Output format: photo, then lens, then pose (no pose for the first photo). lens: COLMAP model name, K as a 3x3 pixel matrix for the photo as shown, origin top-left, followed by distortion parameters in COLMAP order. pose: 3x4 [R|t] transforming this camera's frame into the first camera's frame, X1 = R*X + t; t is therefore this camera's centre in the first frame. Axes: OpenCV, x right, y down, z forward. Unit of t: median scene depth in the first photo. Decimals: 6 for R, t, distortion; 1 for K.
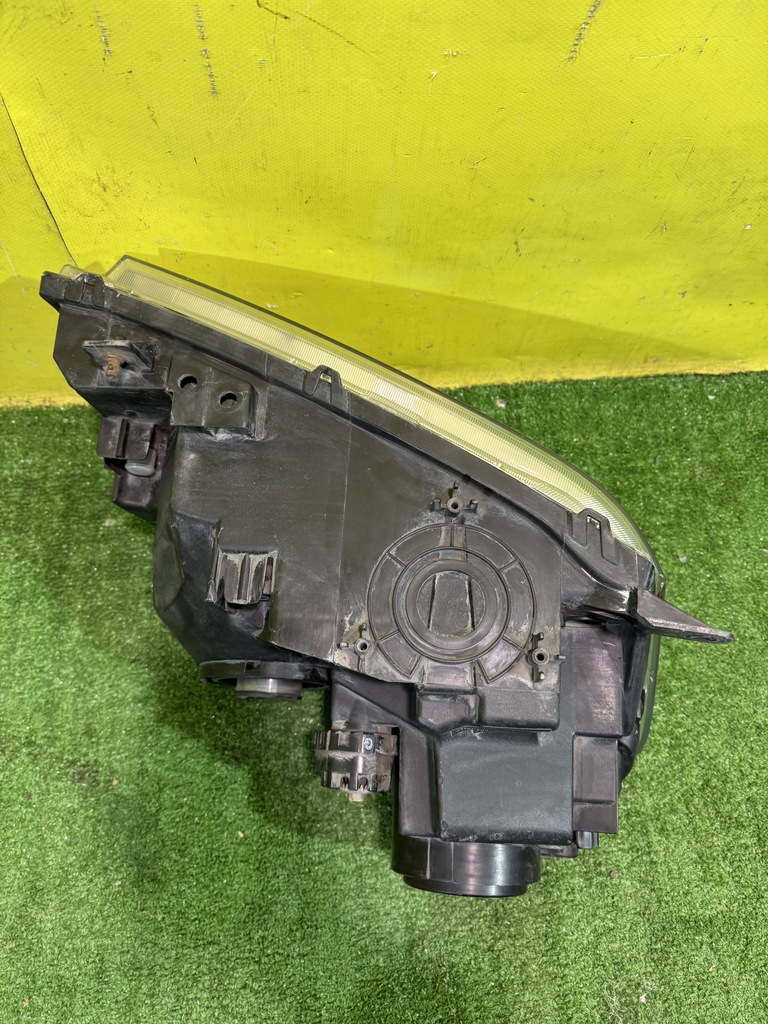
lens RADIAL K [[721.2, 0, 383.9], [0, 721.2, 499.0], [0, 0, 1]] dist [-0.005142, -0.009048]
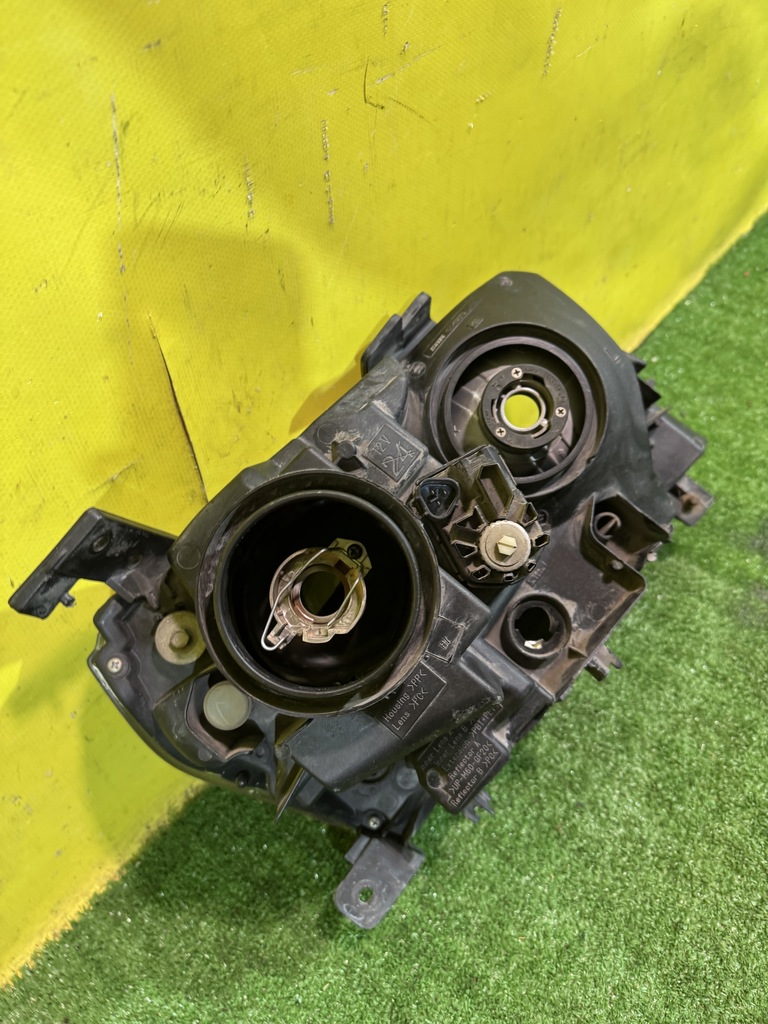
lens RADIAL K [[765.3, 0, 380.8], [0, 765.3, 503.4], [0, 0, 1]] dist [-0.040167, 0.002313]
pose [[0.690180, -0.579648, 0.433198, -0.607062], [0.700852, 0.684480, -0.200731, -0.059964], [-0.180162, 0.442148, 0.878662, 0.213877]]
